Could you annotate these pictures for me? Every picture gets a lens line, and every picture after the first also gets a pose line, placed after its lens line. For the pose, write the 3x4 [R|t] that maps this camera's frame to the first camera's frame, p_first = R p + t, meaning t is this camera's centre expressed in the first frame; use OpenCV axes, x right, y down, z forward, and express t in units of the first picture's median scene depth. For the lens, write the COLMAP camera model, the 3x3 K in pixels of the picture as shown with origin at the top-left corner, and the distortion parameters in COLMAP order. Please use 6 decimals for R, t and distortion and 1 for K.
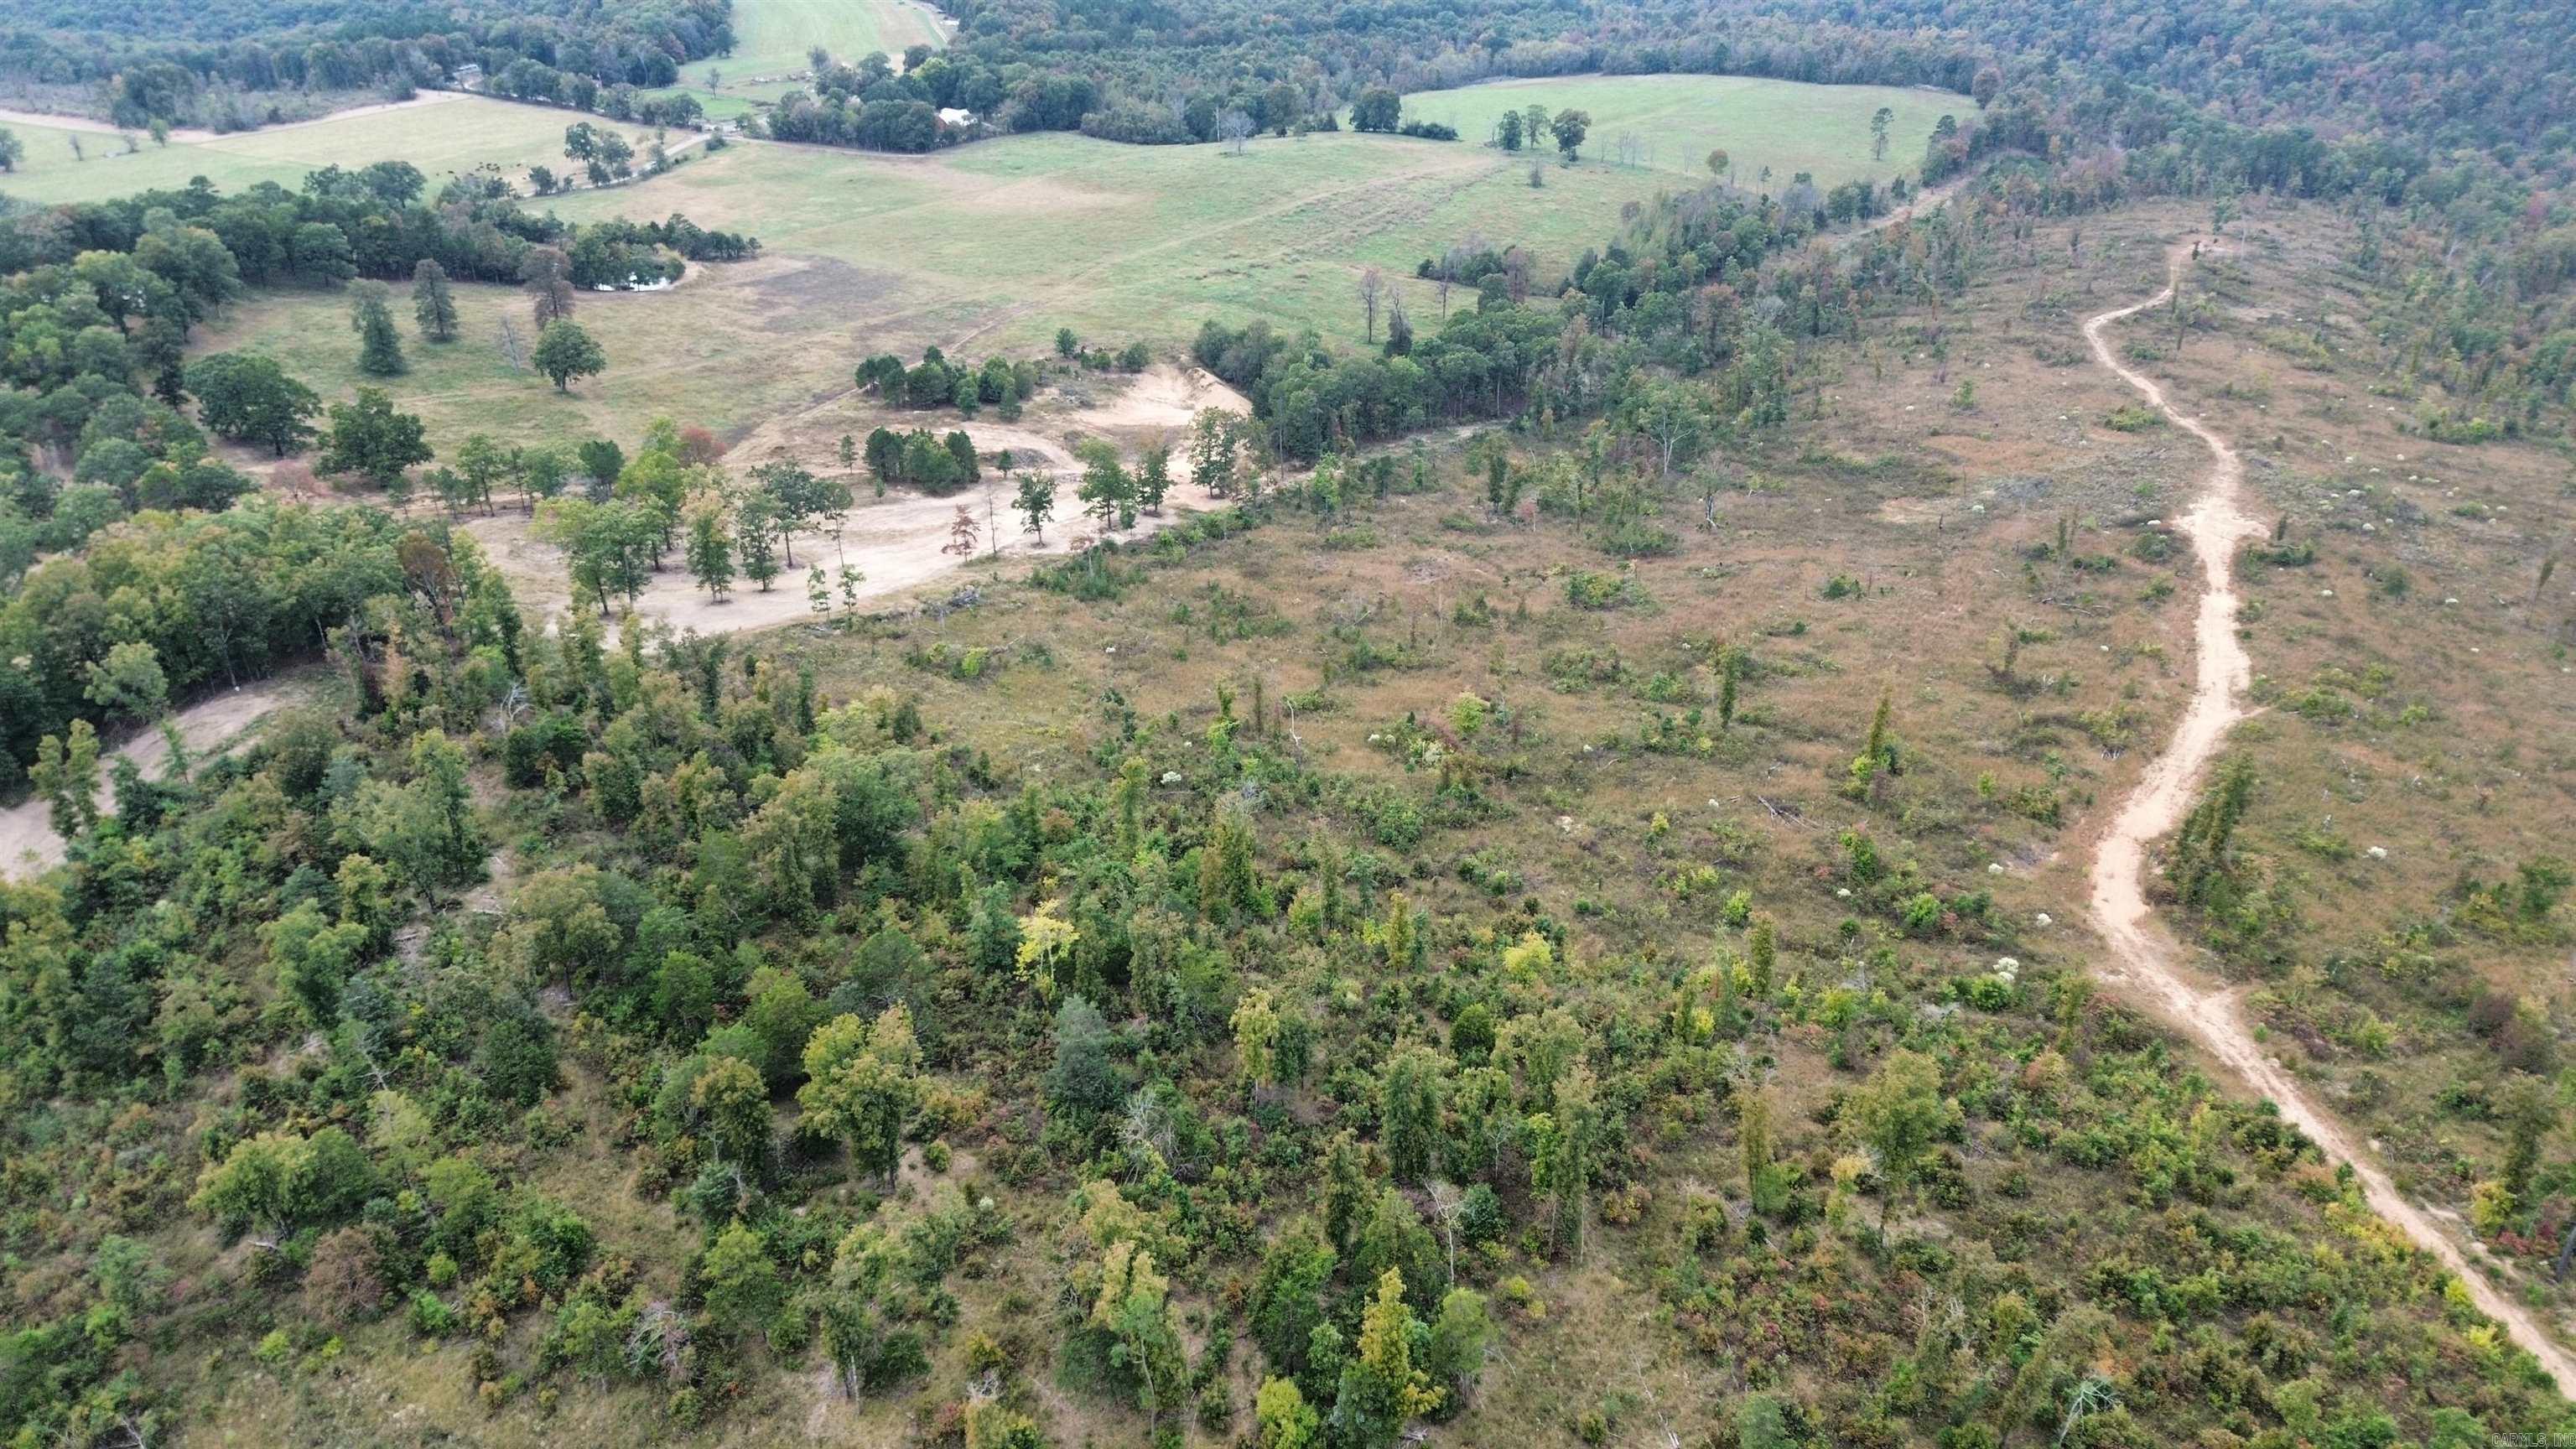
lens RADIAL K [[1833.0, 0, 1285.3], [0, 1833.0, 723.6], [0, 0, 1]] dist [0.068294, -0.061699]
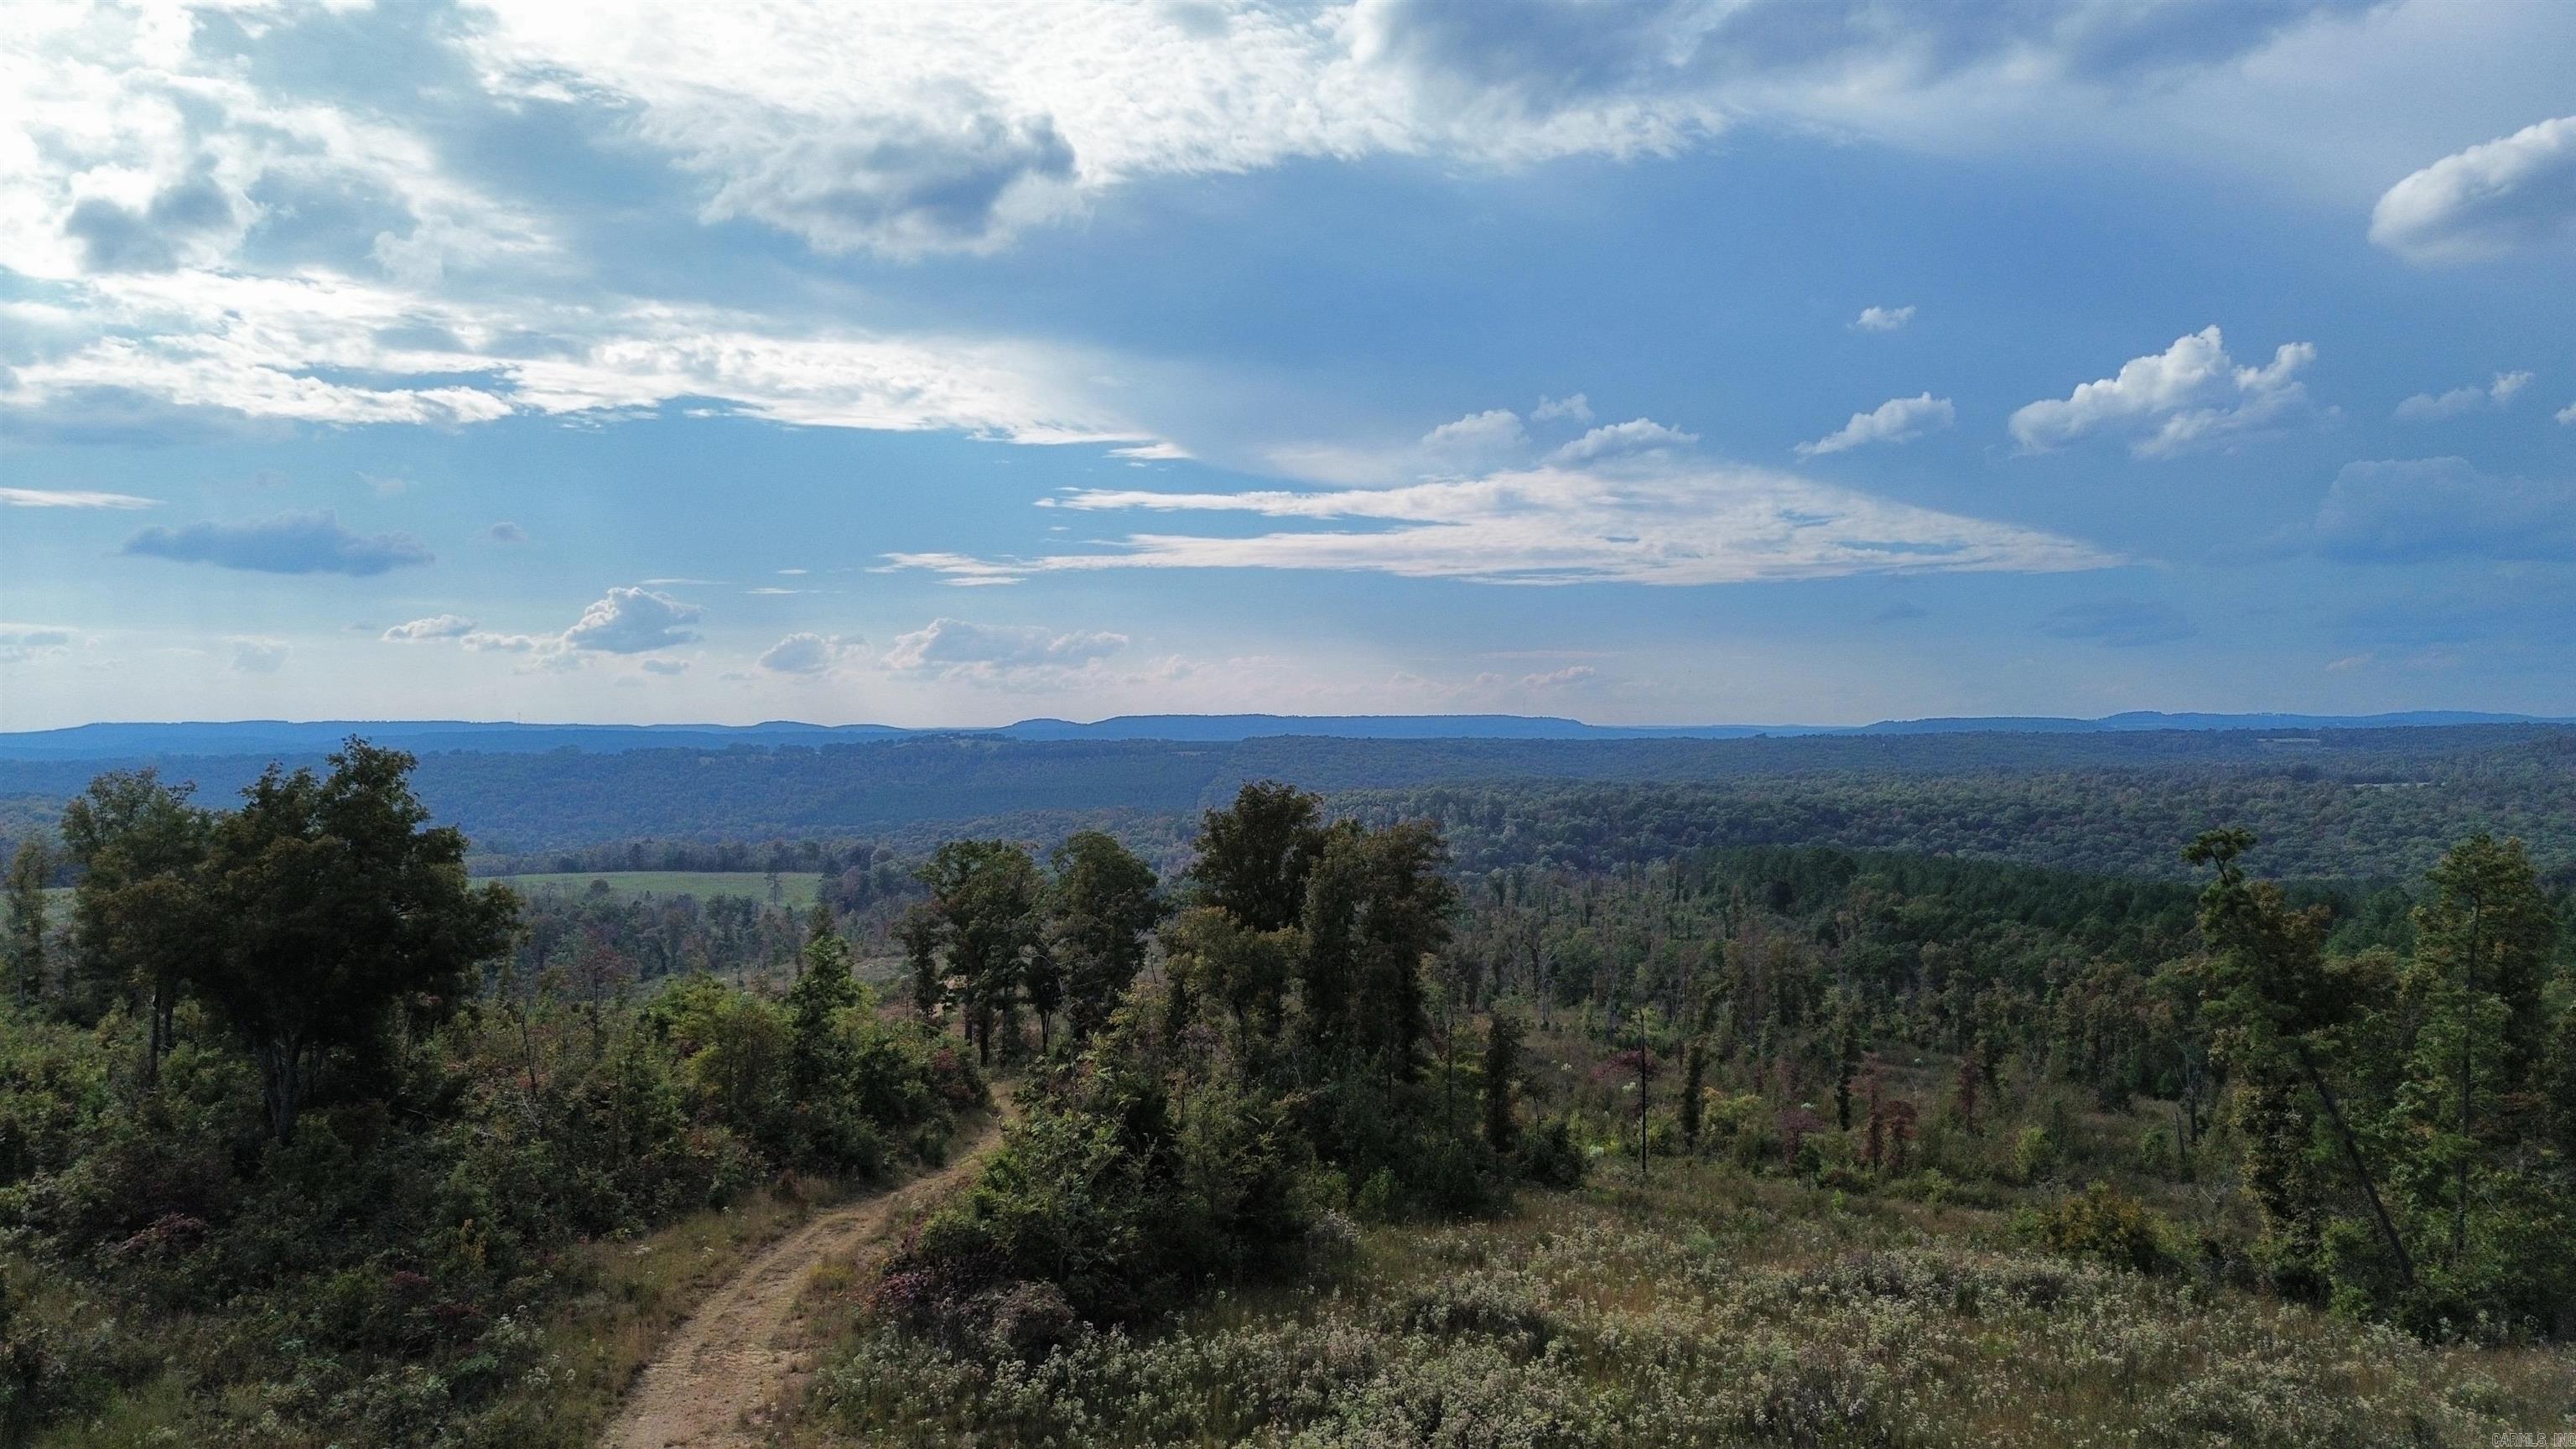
lens RADIAL K [[1833.0, 0, 1285.3], [0, 1833.0, 723.6], [0, 0, 1]] dist [0.068294, -0.061699]
pose [[0.878366, 0.004675, 0.477965, 0.150406], [0.225557, 0.877562, -0.423094, 0.248162], [-0.421422, 0.479440, 0.769767, 0.029812]]
